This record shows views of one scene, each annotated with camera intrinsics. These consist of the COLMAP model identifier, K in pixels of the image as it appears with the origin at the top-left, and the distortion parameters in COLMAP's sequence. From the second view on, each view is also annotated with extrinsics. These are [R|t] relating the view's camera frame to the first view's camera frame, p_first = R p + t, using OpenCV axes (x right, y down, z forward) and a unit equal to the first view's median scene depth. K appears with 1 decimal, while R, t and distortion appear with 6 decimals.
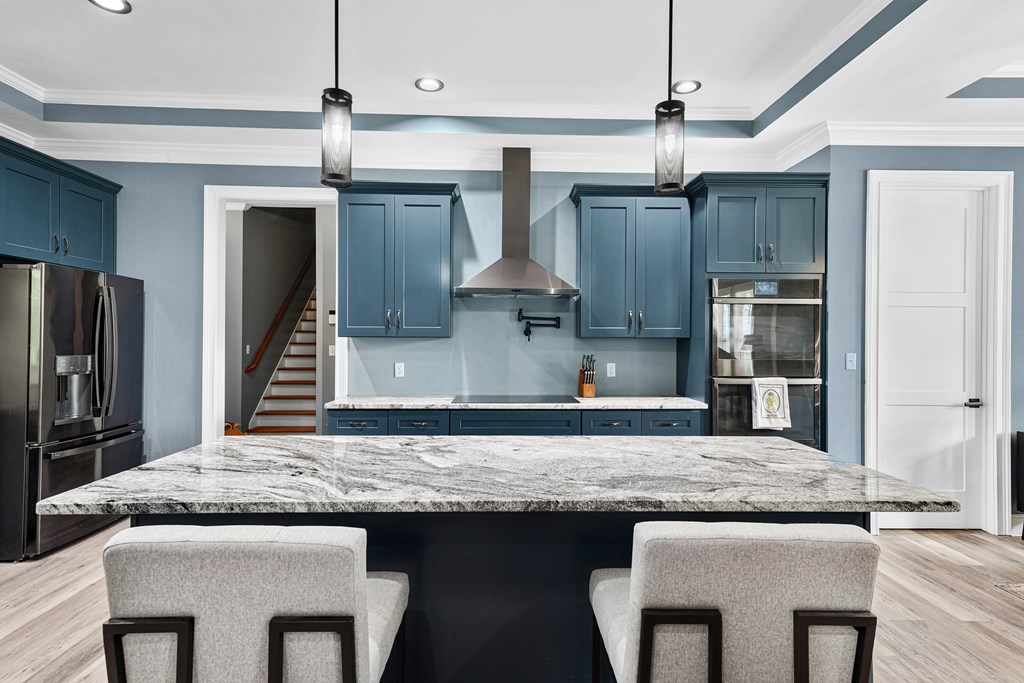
lens RADIAL K [[522.5, 0, 519.4], [0, 522.5, 340.2], [0, 0, 1]] dist [0.015987, 0.000114]
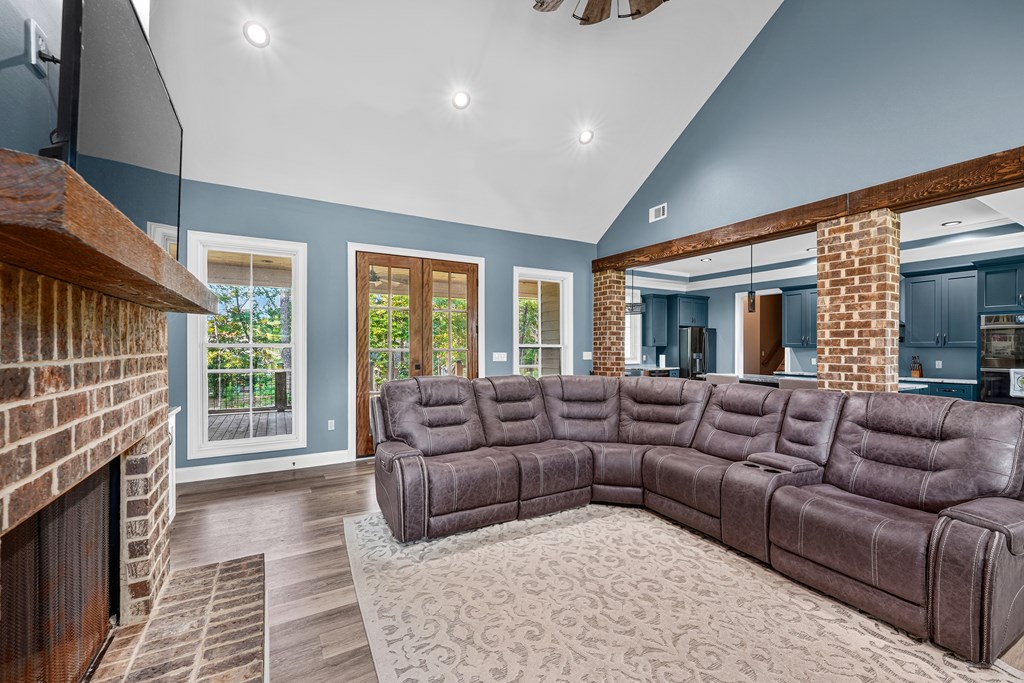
lens RADIAL K [[422.4, 0, 509.2], [0, 422.4, 346.9], [0, 0, 1]] dist [-0.002130, 0.000168]
pose [[0.453404, -0.007033, -0.891277, 0.934319], [-0.000447, 0.999967, -0.008119, 0.008423], [0.891305, 0.004080, 0.453386, -1.188147]]
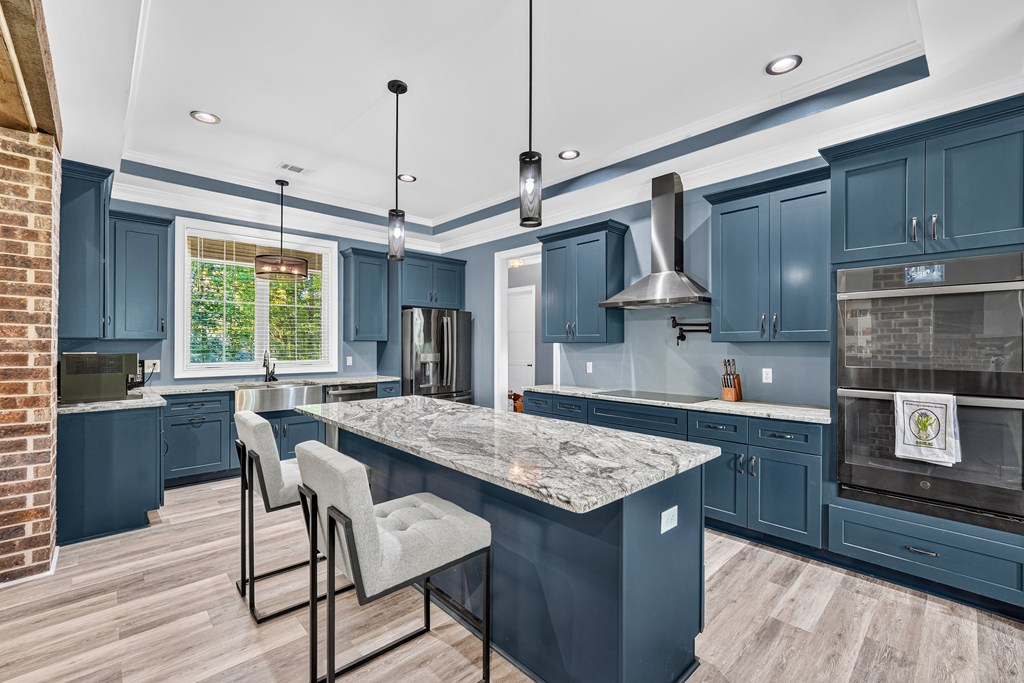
lens RADIAL K [[441.1, 0, 512.0], [0, 441.1, 341.5], [0, 0, 1]] dist [-0.010479, -0.000574]
pose [[0.652545, -0.009334, -0.757693, 0.548318], [0.002617, 0.999946, -0.010064, 0.002022], [0.757746, 0.004584, 0.652534, 0.140487]]
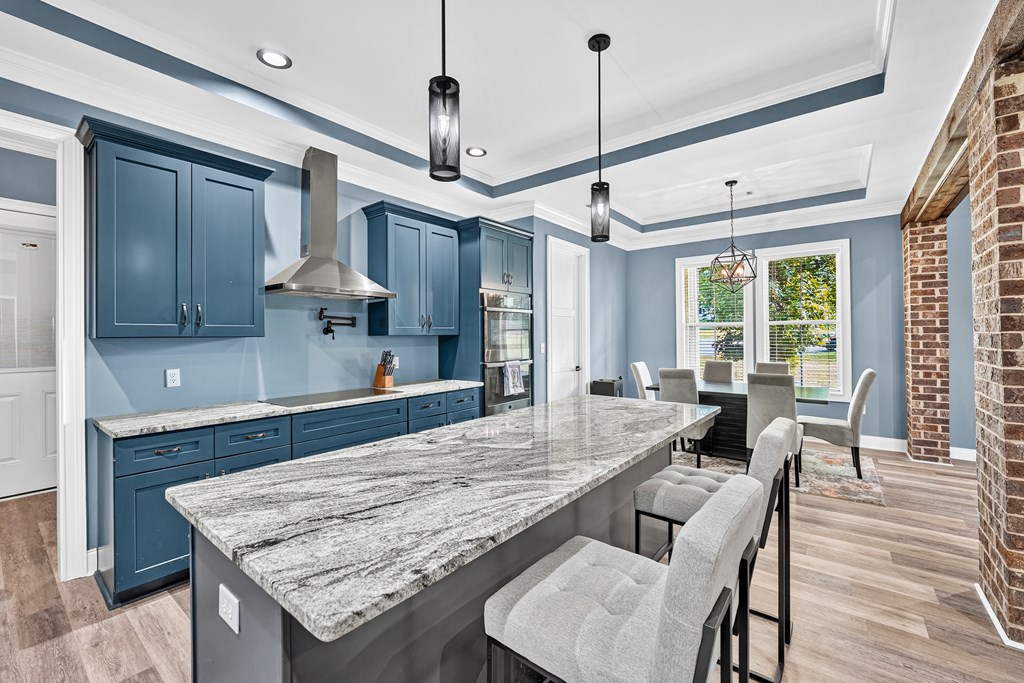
lens RADIAL K [[419.2, 0, 516.4], [0, 419.2, 335.1], [0, 0, 1]] dist [-0.007063, -0.000224]
pose [[0.649442, -0.008823, 0.760360, -0.420744], [0.011062, 0.999936, 0.002155, -0.005350], [-0.760331, 0.007011, 0.649498, 0.200320]]
